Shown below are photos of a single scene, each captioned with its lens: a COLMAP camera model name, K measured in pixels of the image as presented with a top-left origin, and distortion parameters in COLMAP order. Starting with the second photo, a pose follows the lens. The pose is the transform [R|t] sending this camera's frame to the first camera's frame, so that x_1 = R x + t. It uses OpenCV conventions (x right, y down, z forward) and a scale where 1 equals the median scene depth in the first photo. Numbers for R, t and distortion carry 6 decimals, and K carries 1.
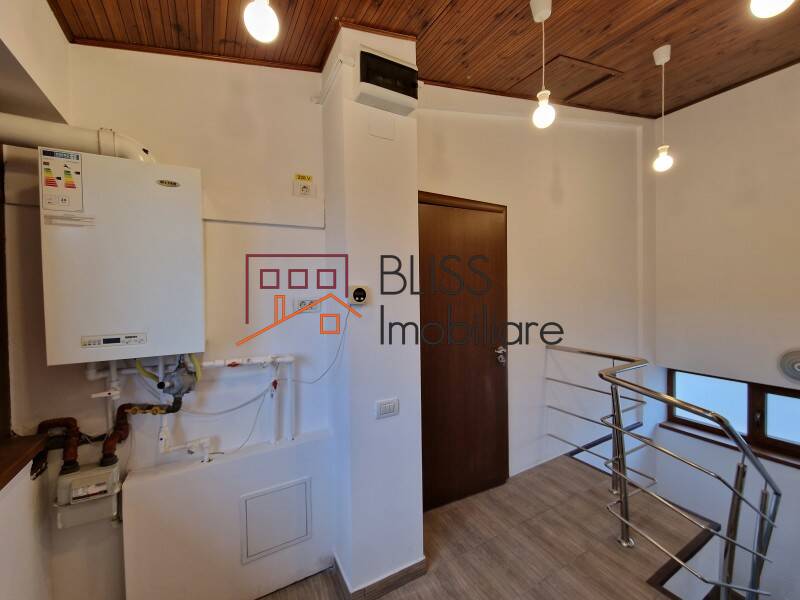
lens RADIAL K [[330.2, 0, 401.7], [0, 330.2, 297.4], [0, 0, 1]] dist [-0.001481, -0.001717]
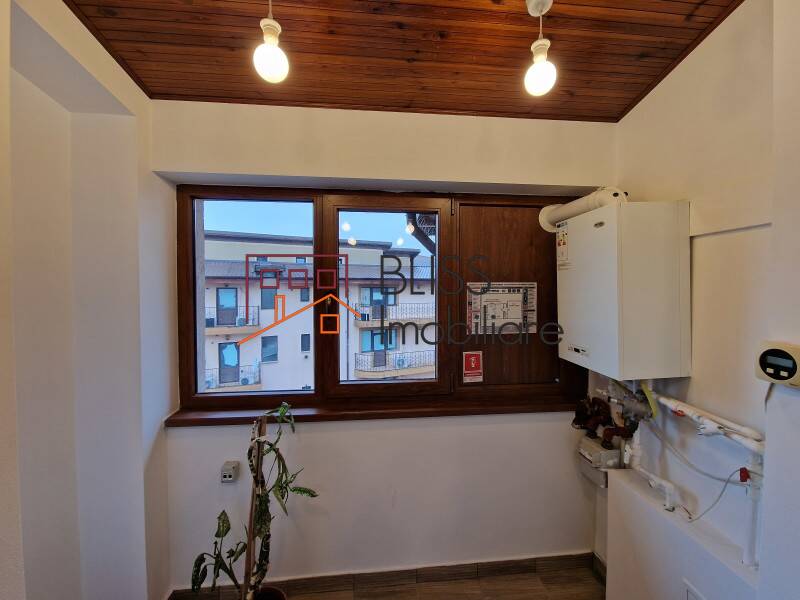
lens RADIAL K [[330.2, 0, 405.5], [0, 330.2, 295.4], [0, 0, 1]] dist [-0.001481, -0.001717]
pose [[-0.430392, 0.038519, -0.901820, 0.664278], [-0.015537, 0.998625, 0.050069, -0.156155], [0.902509, 0.035560, -0.429201, 0.950841]]
